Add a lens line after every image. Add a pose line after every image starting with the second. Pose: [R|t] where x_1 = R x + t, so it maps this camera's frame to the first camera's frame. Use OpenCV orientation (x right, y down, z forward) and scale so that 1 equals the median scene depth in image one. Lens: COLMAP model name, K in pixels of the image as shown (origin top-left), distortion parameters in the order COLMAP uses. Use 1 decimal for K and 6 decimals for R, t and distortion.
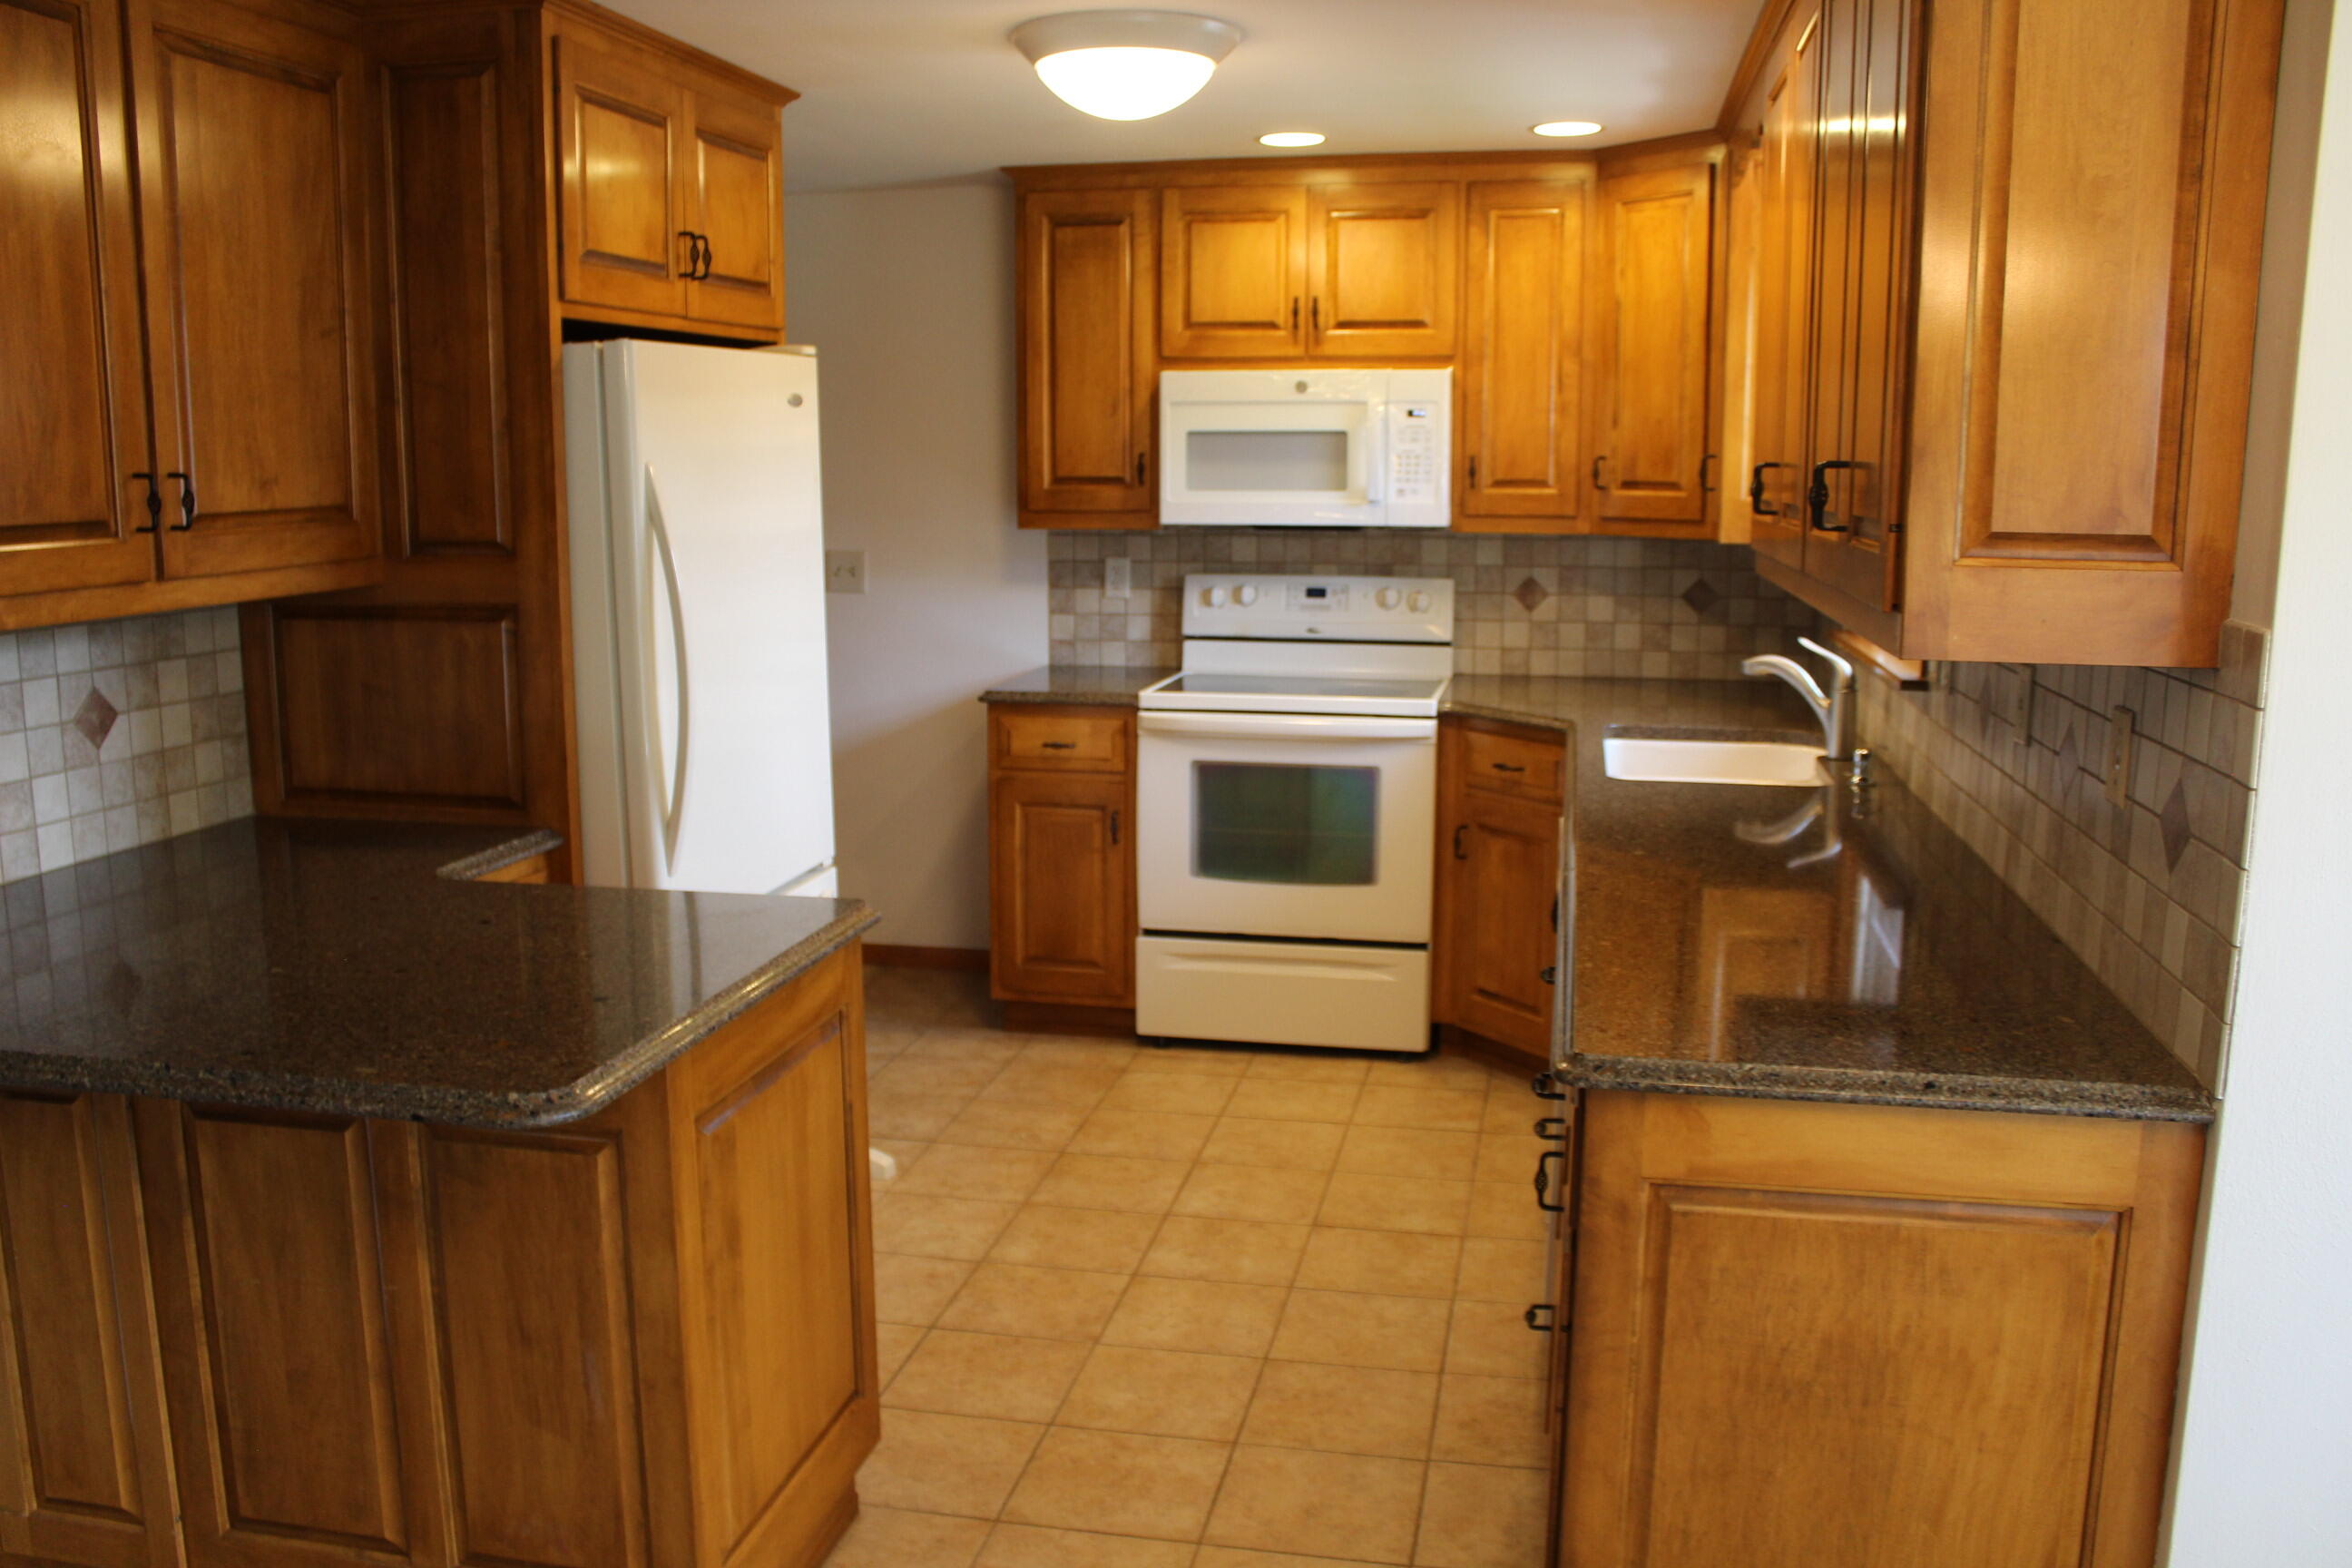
lens RADIAL K [[1940.1, 0, 1176.0], [0, 1940.1, 784.0], [0, 0, 1]] dist [-0.170285, 0.154857]
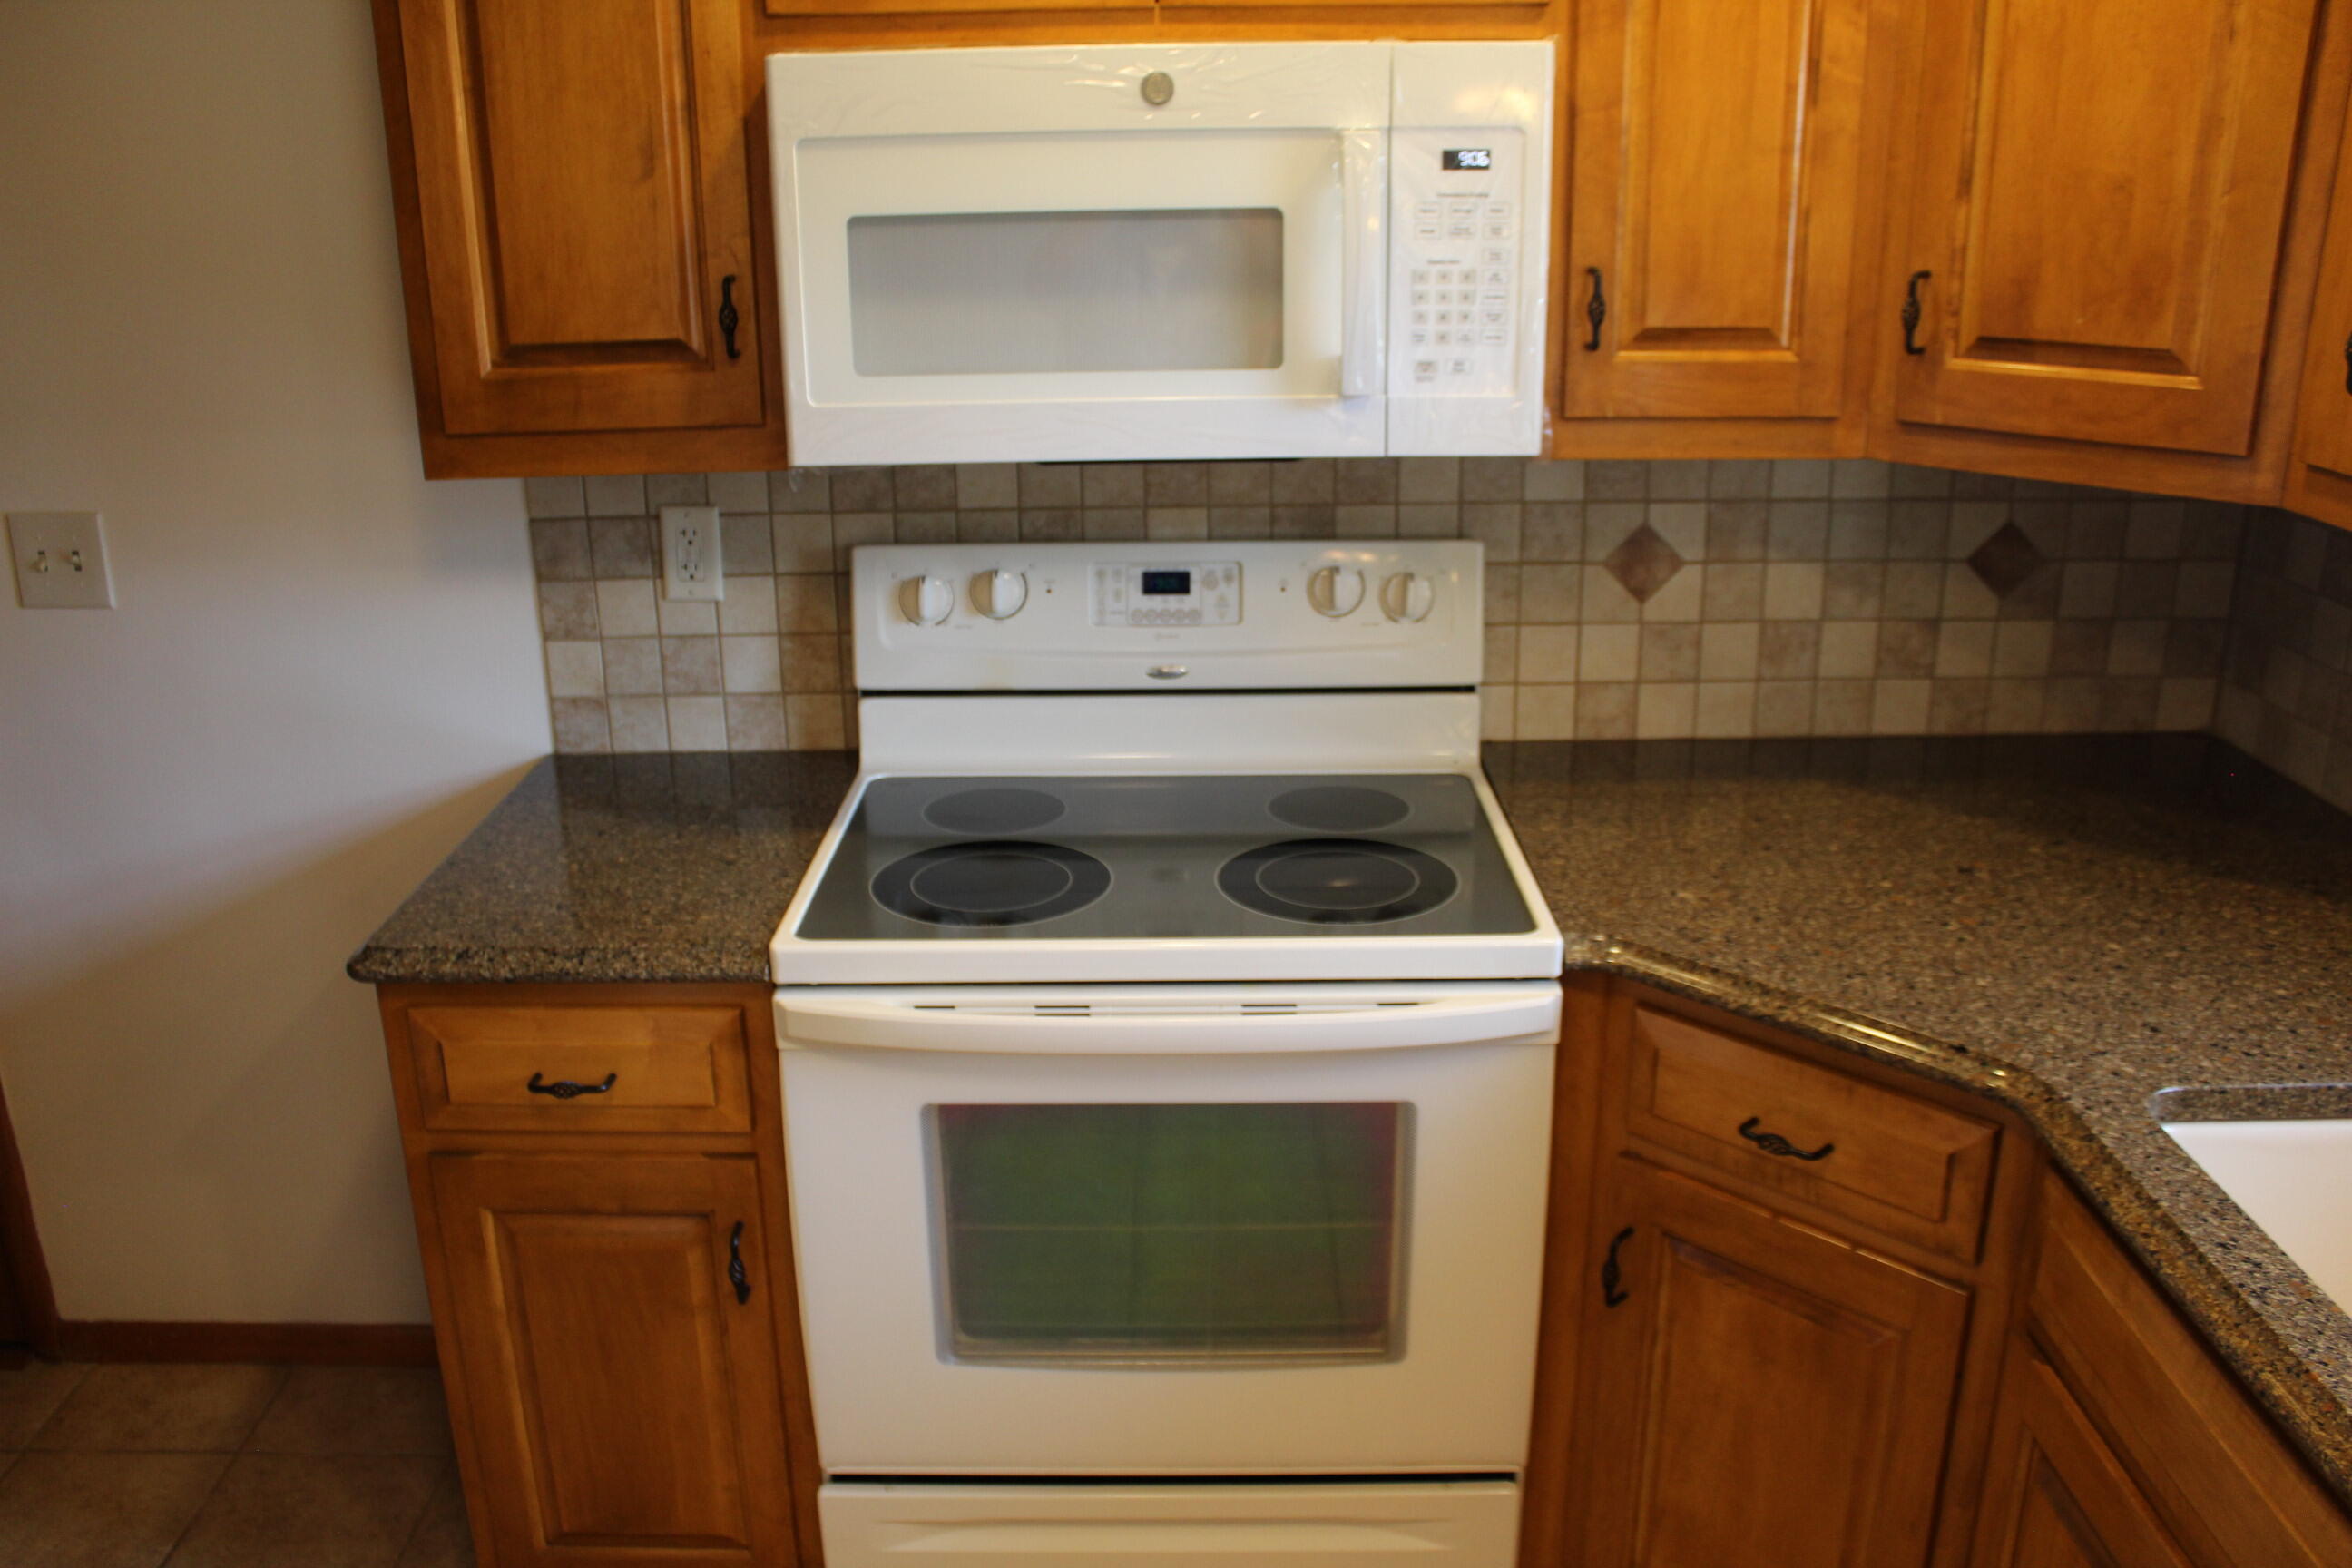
lens RADIAL K [[1940.1, 0, 1176.0], [0, 1940.1, 784.0], [0, 0, 1]] dist [-0.170285, 0.154857]
pose [[0.979379, -0.076509, 0.186987, -0.009247], [0.046880, 0.986321, 0.158026, -0.127763], [-0.196519, -0.146001, 0.969569, 0.603945]]
